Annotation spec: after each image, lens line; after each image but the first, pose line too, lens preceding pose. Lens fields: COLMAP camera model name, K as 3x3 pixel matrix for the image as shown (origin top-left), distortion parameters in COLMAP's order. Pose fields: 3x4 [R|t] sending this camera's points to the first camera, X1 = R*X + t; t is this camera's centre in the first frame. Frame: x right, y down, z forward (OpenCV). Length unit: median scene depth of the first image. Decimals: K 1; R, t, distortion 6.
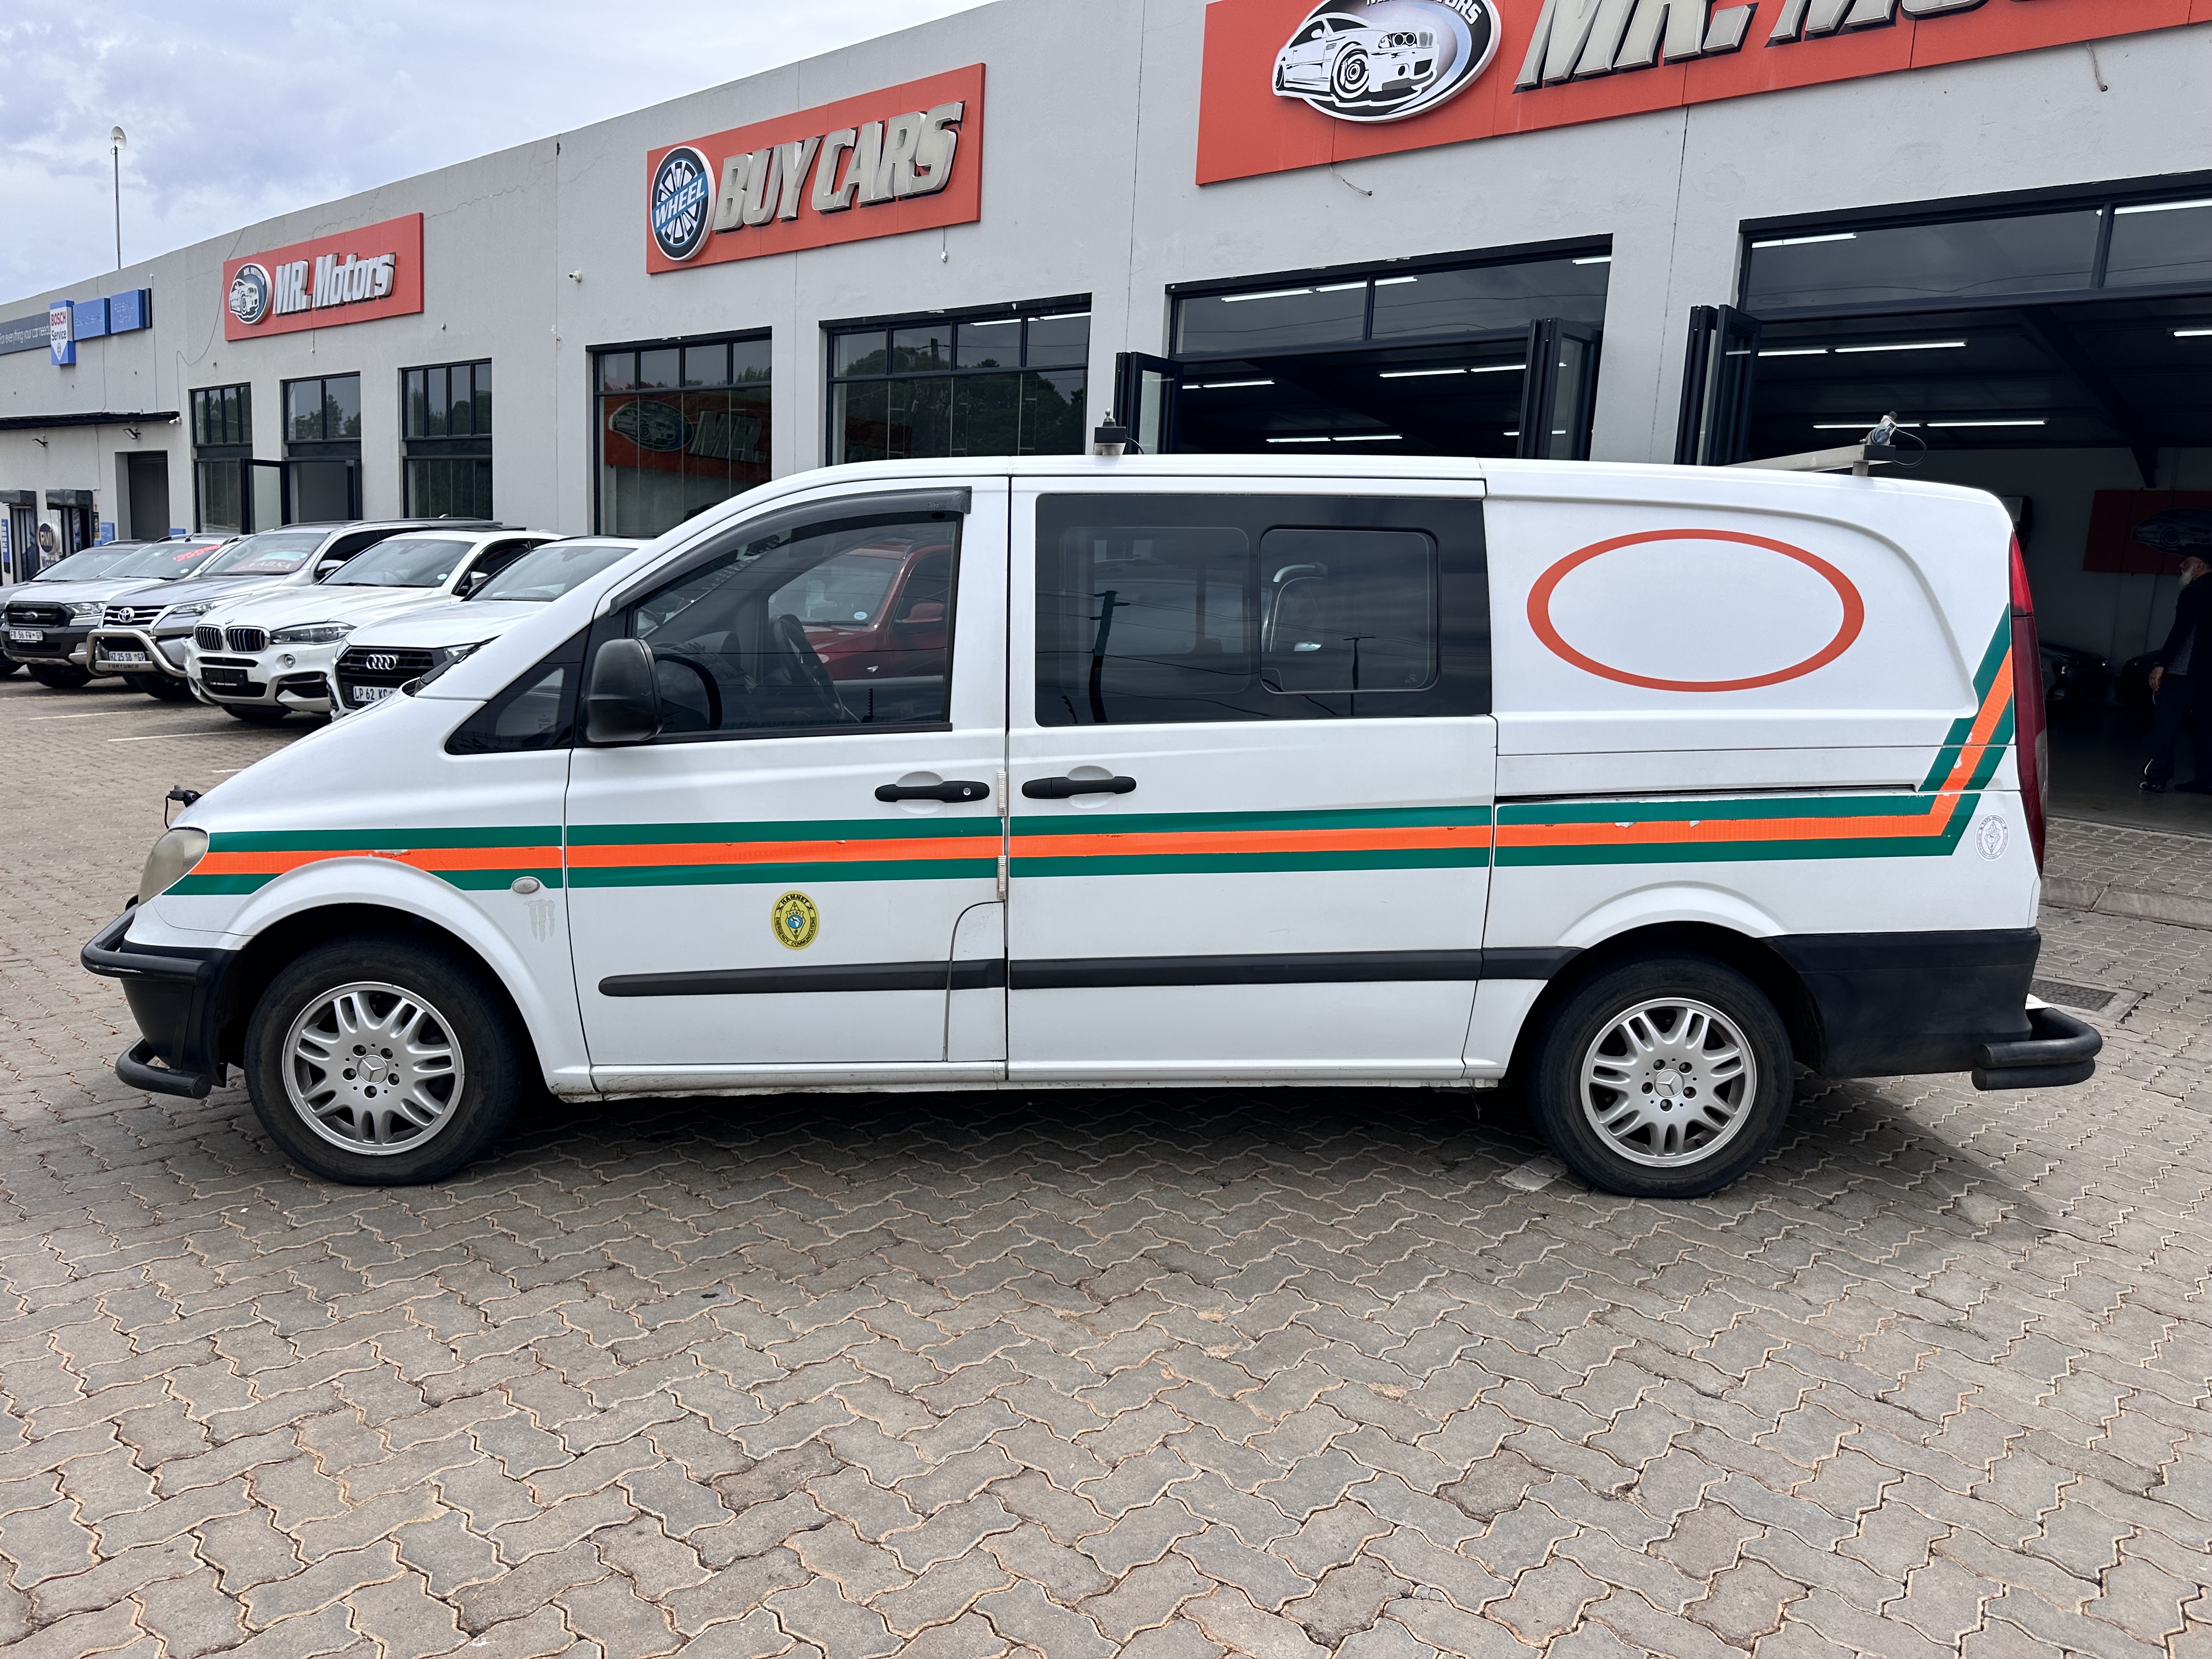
lens RADIAL K [[1594.2, 0, 1106.0], [0, 1594.2, 829.5], [0, 0, 1]] dist [0.029824, -0.043764]
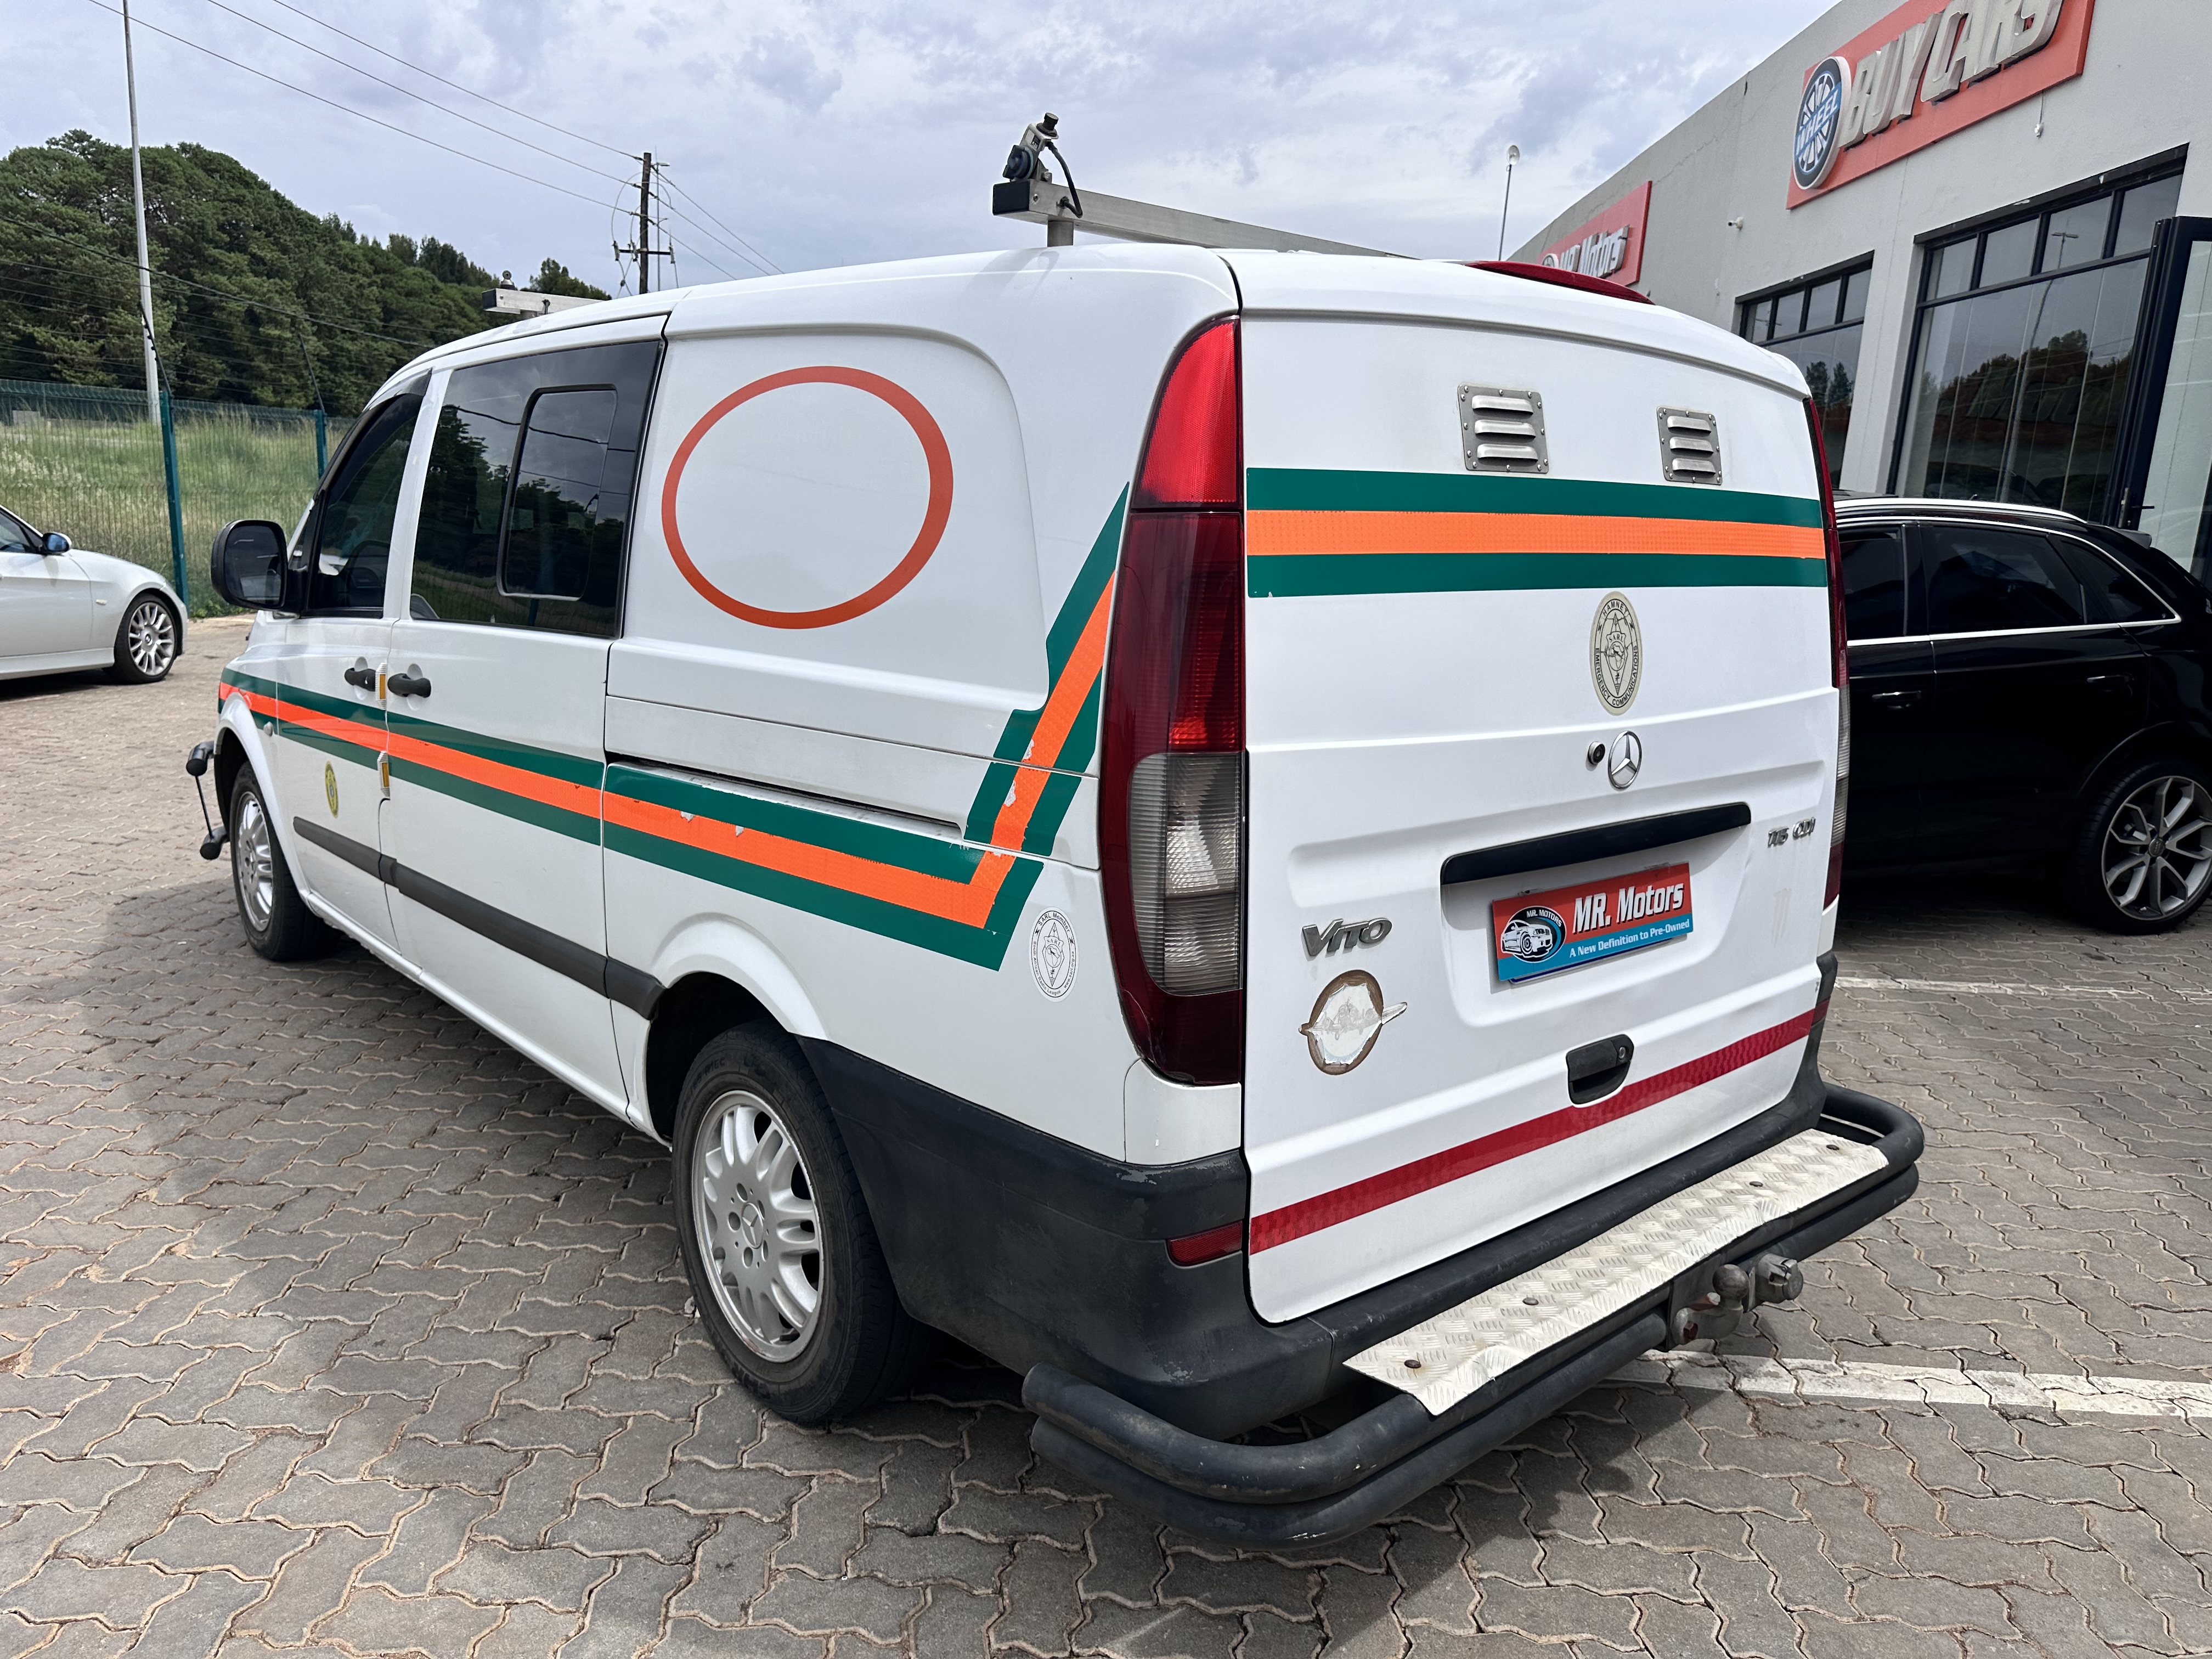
lens RADIAL K [[1543.7, 0, 1165.4], [0, 1543.7, 838.0], [0, 0, 1]] dist [0.030836, 0.001369]
pose [[0.660306, 0.157600, -0.734274, 0.900871], [-0.140283, 0.986407, 0.085564, -0.074971], [0.737778, 0.046508, 0.673439, 0.680526]]
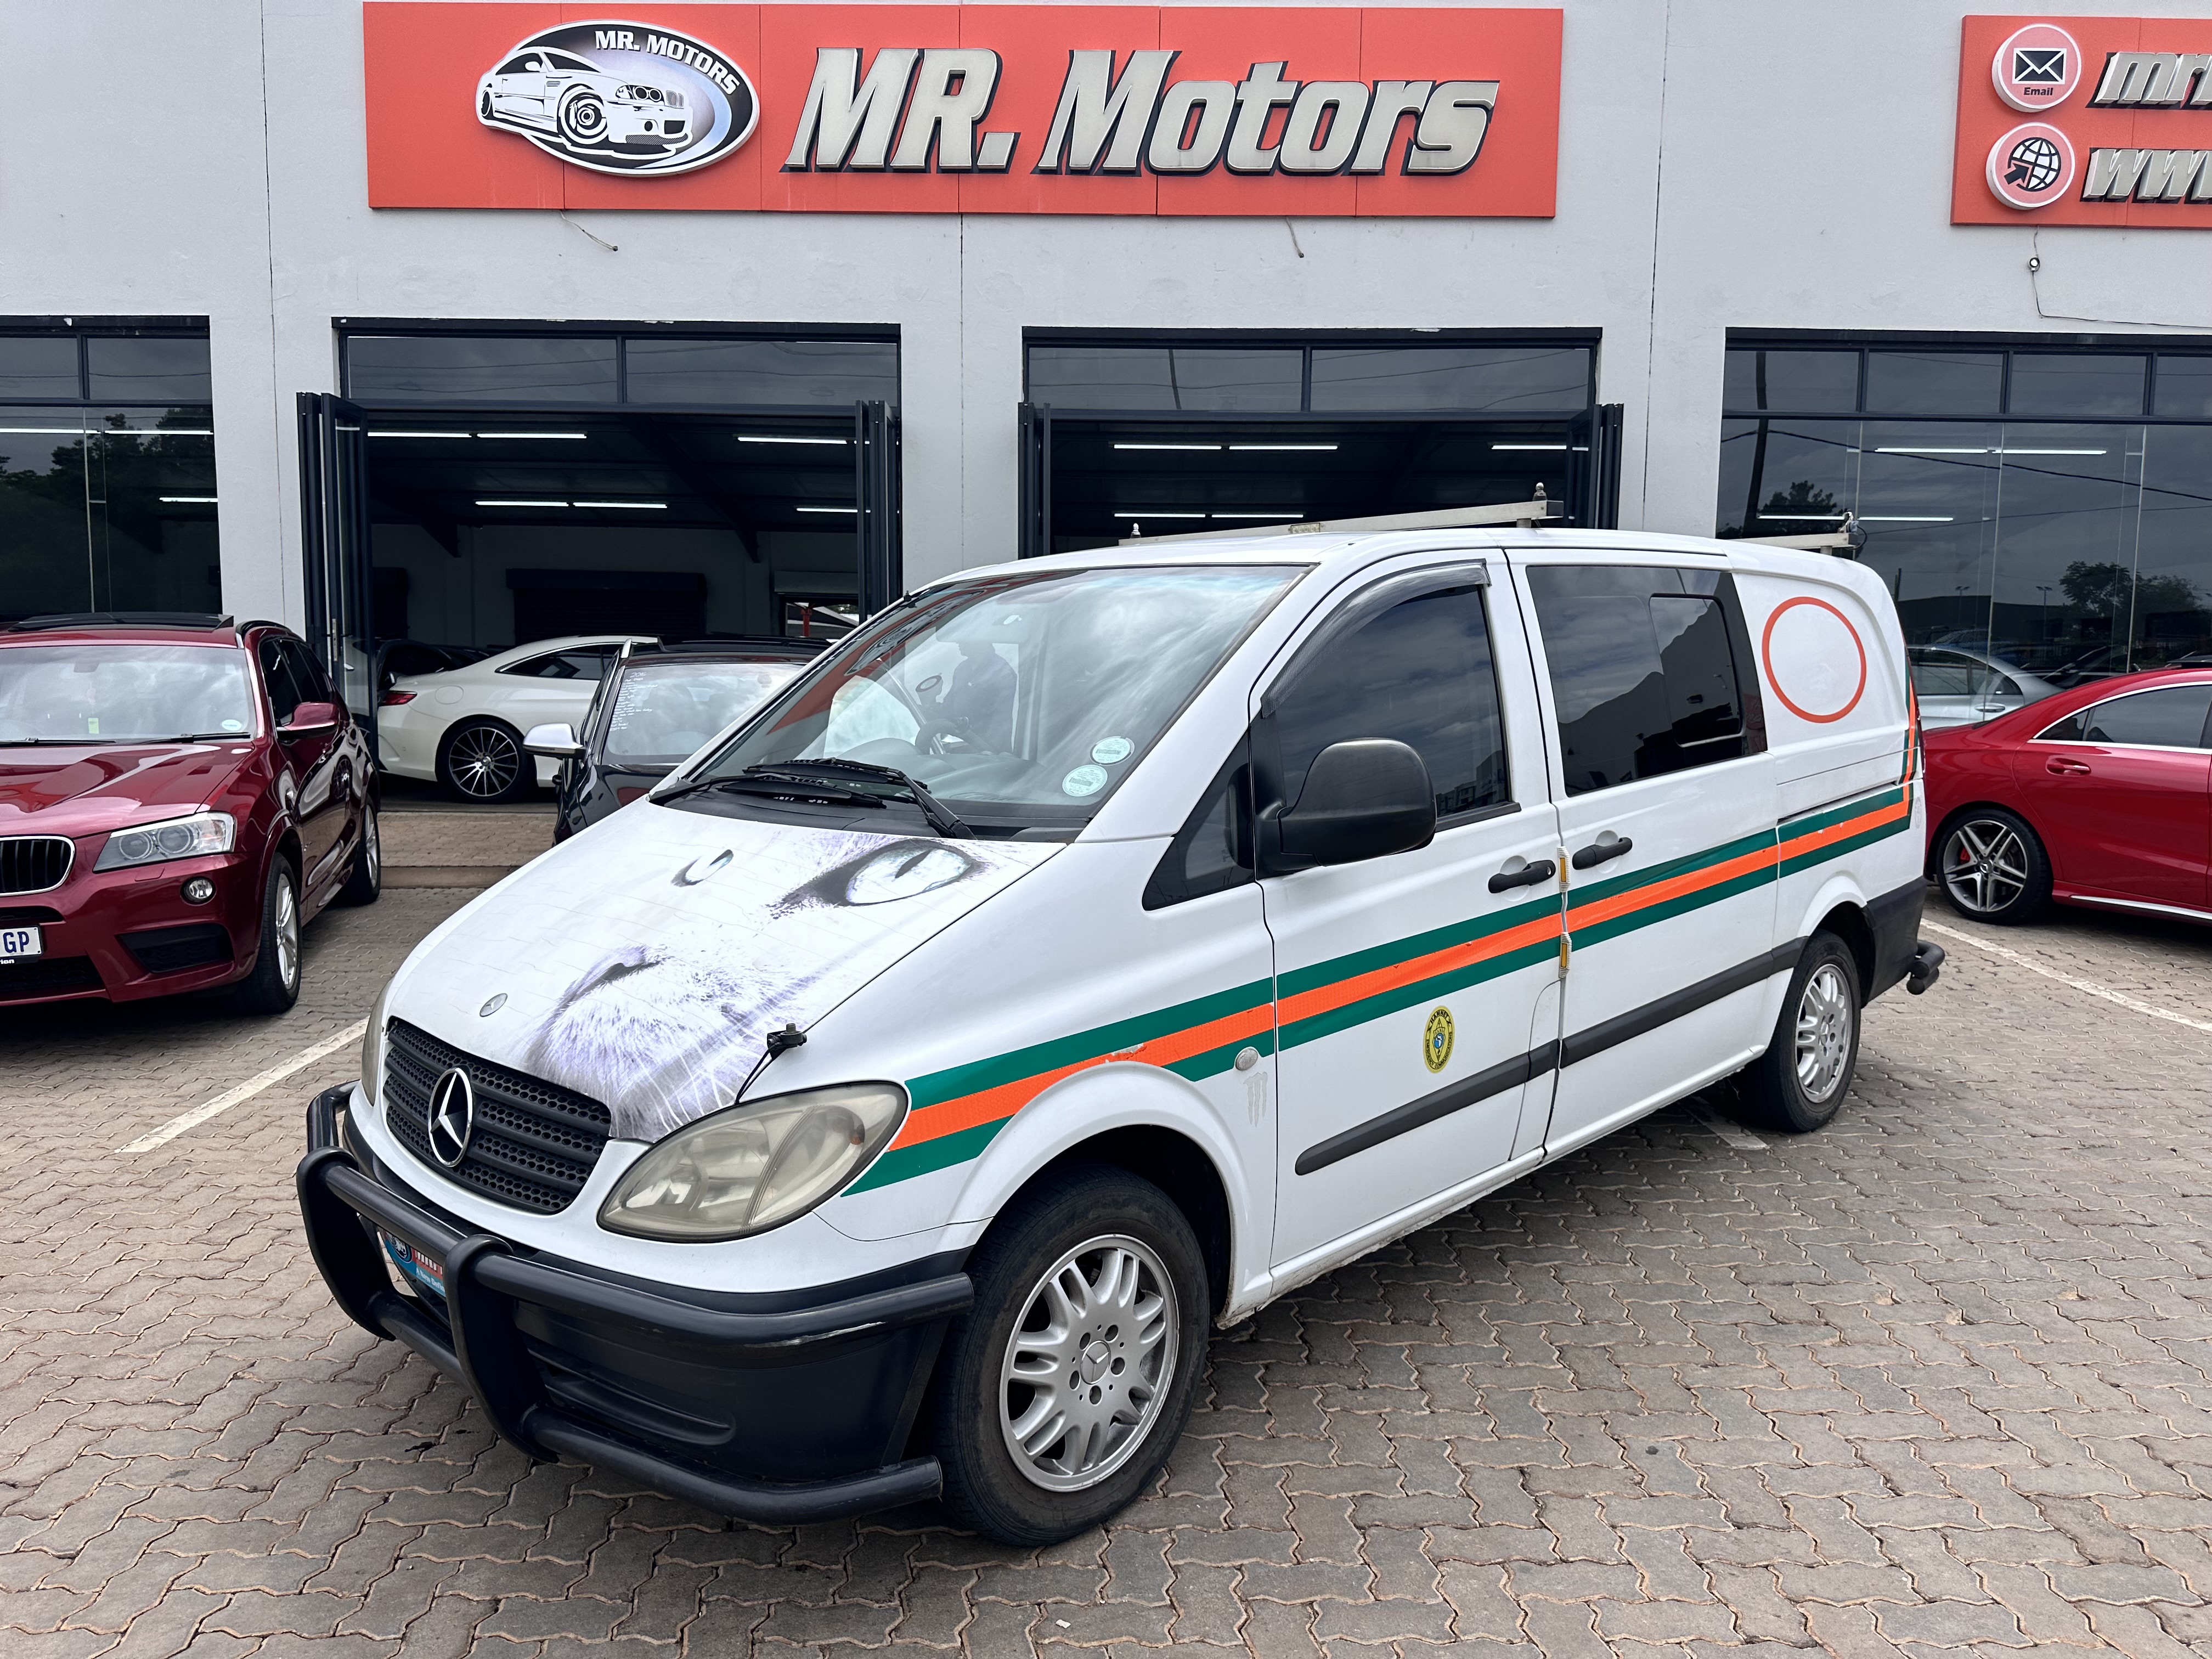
lens RADIAL K [[1611.9, 0, 1106.0], [0, 1611.9, 829.5], [0, 0, 1]] dist [-0.001645, 0.004404]
pose [[0.724541, -0.108144, 0.680694, -0.894604], [0.139383, 0.990198, 0.008955, -0.089569], [-0.674990, 0.088389, 0.732513, 0.437065]]
